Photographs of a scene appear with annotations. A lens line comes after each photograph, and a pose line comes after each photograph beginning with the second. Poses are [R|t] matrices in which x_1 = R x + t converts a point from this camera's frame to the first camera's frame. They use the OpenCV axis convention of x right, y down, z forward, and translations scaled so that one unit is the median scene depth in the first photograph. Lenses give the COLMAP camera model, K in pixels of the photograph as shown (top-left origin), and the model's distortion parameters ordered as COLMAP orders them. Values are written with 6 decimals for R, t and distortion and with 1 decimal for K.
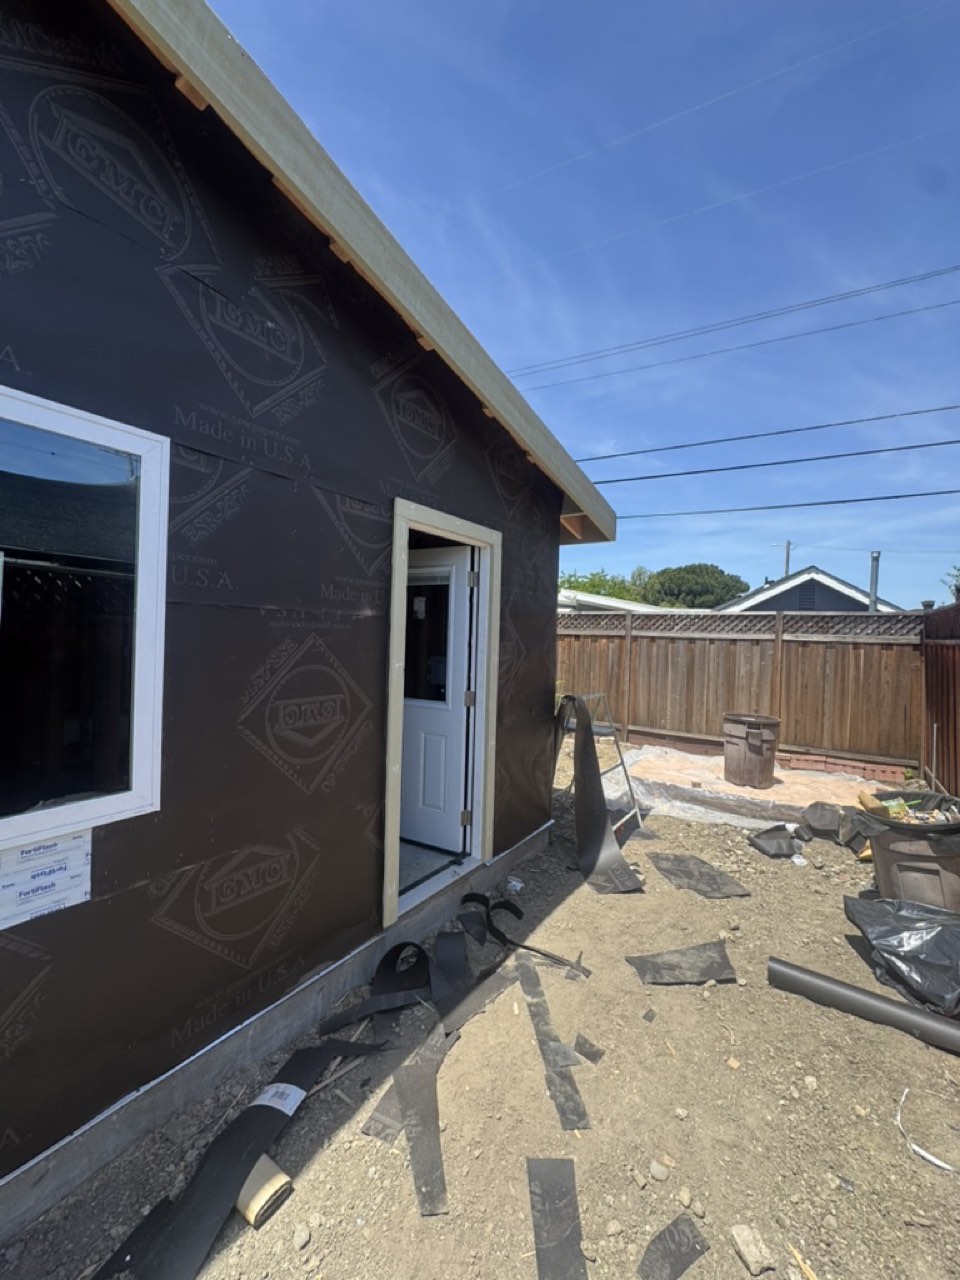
lens RADIAL K [[514.2, 0, 488.6], [0, 514.2, 637.1], [0, 0, 1]] dist [0.007401, 0.000063]
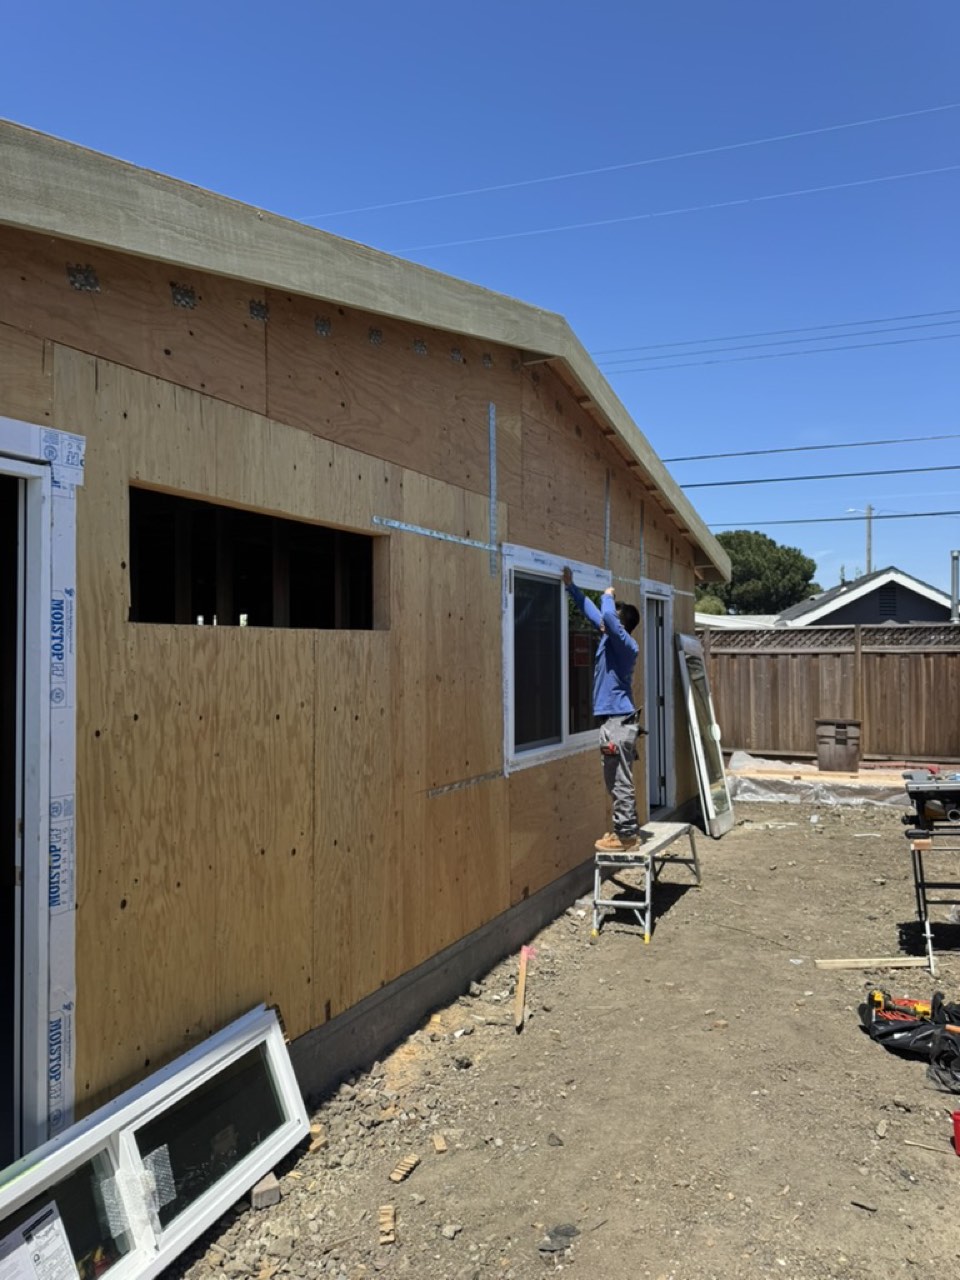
lens RADIAL K [[902.5, 0, 470.5], [0, 902.5, 639.1], [0, 0, 1]] dist [-0.001551, -0.003116]
pose [[0.994153, -0.034887, 0.102194, -0.363378], [0.037158, 0.999101, -0.020412, -0.011496], [-0.101390, 0.024090, 0.994555, -0.664580]]
